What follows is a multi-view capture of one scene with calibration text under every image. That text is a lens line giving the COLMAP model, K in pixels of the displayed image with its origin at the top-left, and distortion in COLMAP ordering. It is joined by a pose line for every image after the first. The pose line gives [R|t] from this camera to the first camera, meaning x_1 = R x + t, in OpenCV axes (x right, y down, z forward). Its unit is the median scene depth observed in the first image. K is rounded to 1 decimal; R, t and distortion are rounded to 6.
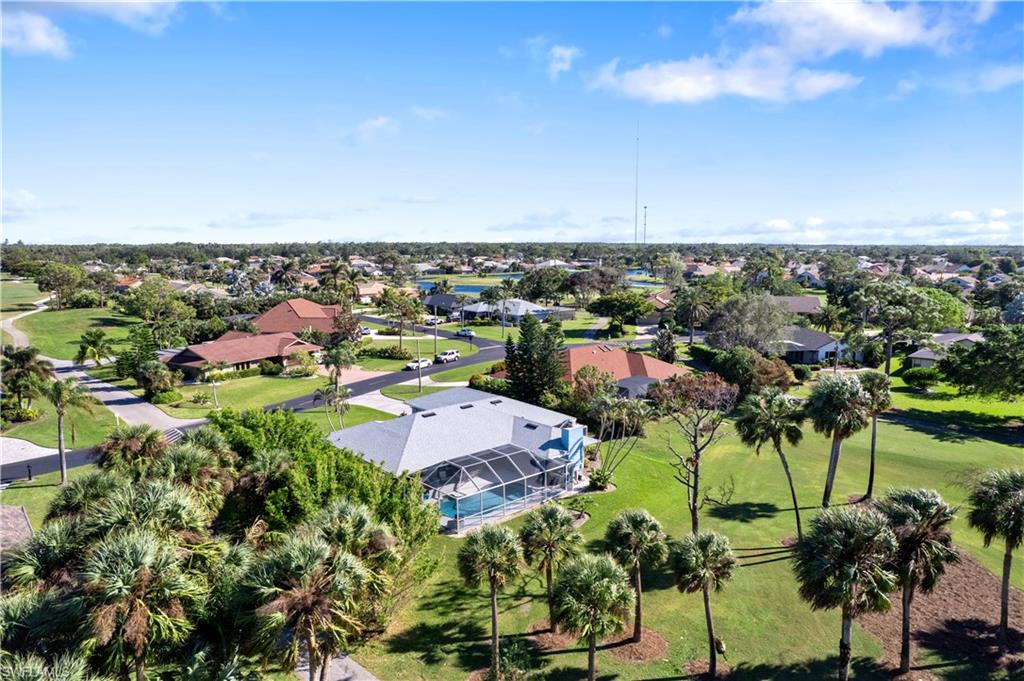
lens RADIAL K [[672.0, 0, 512.0], [0, 672.0, 340.5], [0, 0, 1]] dist [-0.003363, -0.000455]
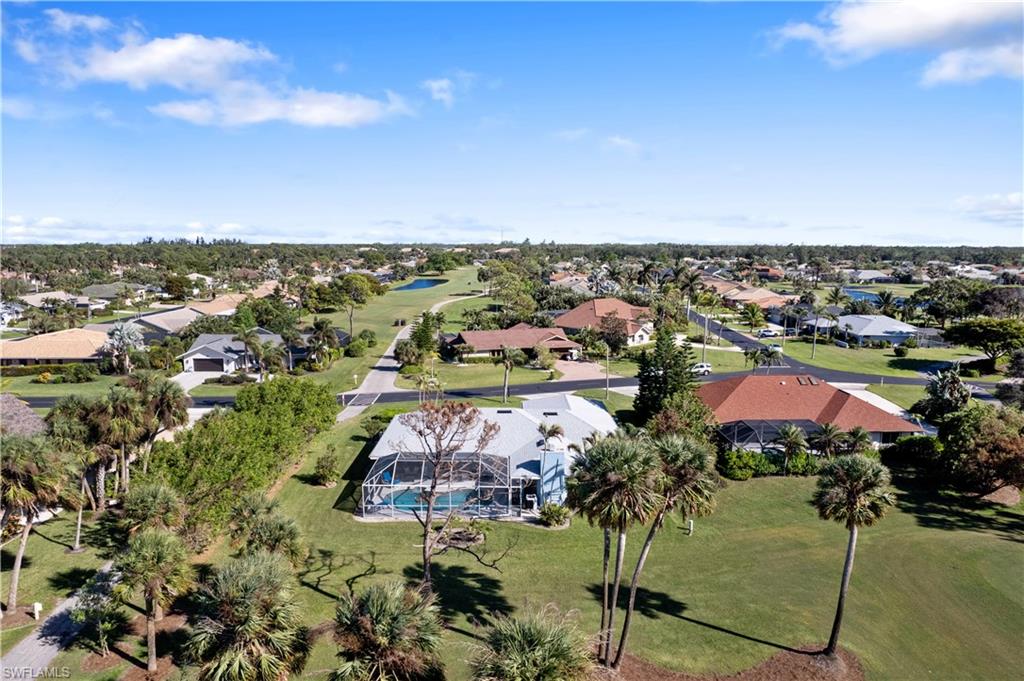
lens RADIAL K [[672.0, 0, 512.0], [0, 672.0, 340.5], [0, 0, 1]] dist [-0.003363, -0.000455]
pose [[0.756753, 0.100849, -0.645874, 0.302882], [-0.102326, 0.994123, 0.035333, -0.022211], [0.645642, 0.039352, 0.762626, 0.129219]]
